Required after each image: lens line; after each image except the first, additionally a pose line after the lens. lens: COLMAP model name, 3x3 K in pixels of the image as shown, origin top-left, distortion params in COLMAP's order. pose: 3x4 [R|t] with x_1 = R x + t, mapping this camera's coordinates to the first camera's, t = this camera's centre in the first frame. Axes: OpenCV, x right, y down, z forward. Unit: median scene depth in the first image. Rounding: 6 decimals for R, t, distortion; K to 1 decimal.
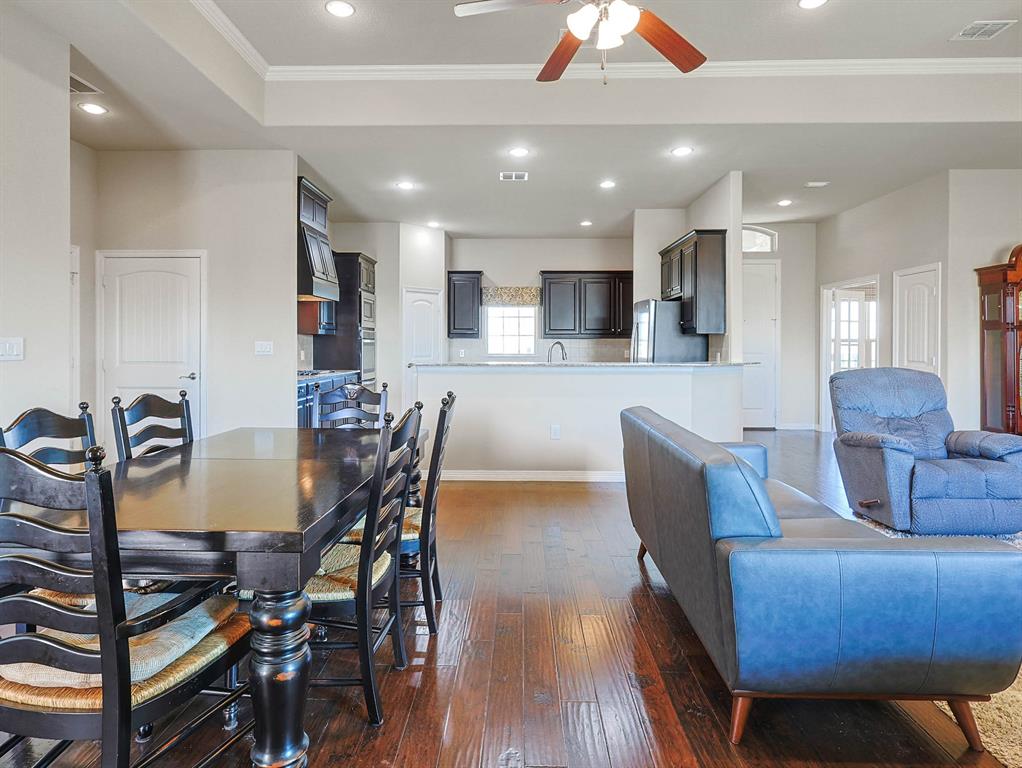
lens RADIAL K [[571.6, 0, 512.1], [0, 571.6, 376.3], [0, 0, 1]] dist [-0.001565, 0.000497]
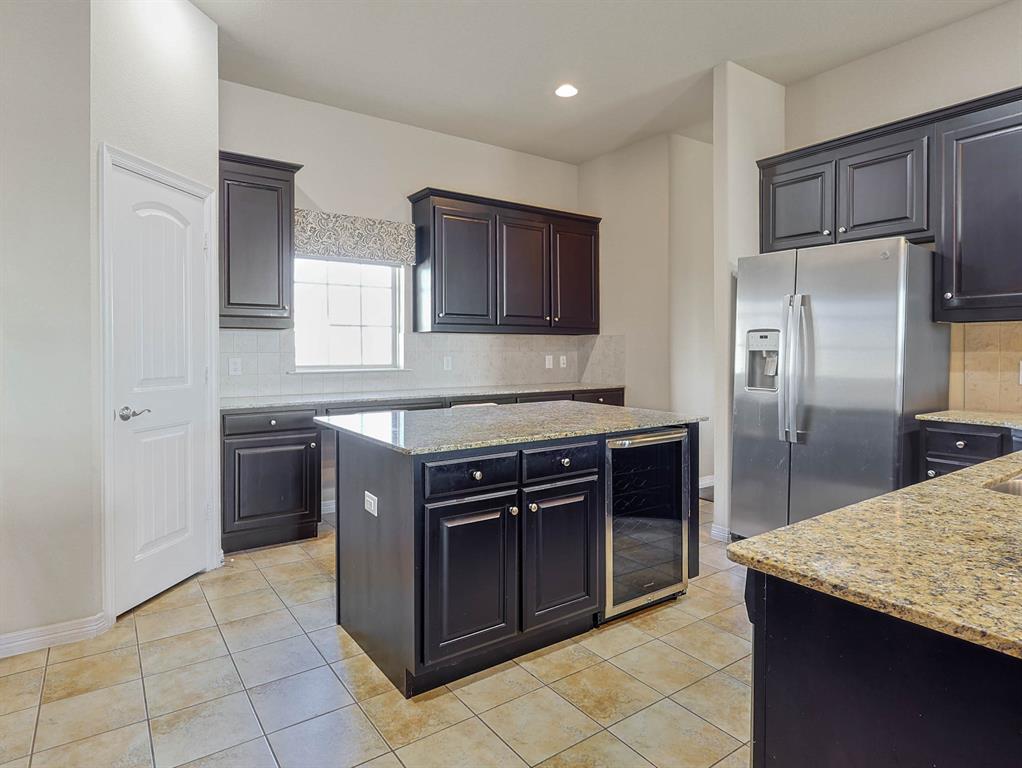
lens RADIAL K [[571.6, 0, 508.9], [0, 571.6, 382.6], [0, 0, 1]] dist [-0.001565, 0.000497]
pose [[0.809145, -0.035796, 0.586518, -0.174976], [0.030606, 0.999355, 0.018769, -0.030941], [-0.586812, 0.002764, 0.809719, 0.569342]]
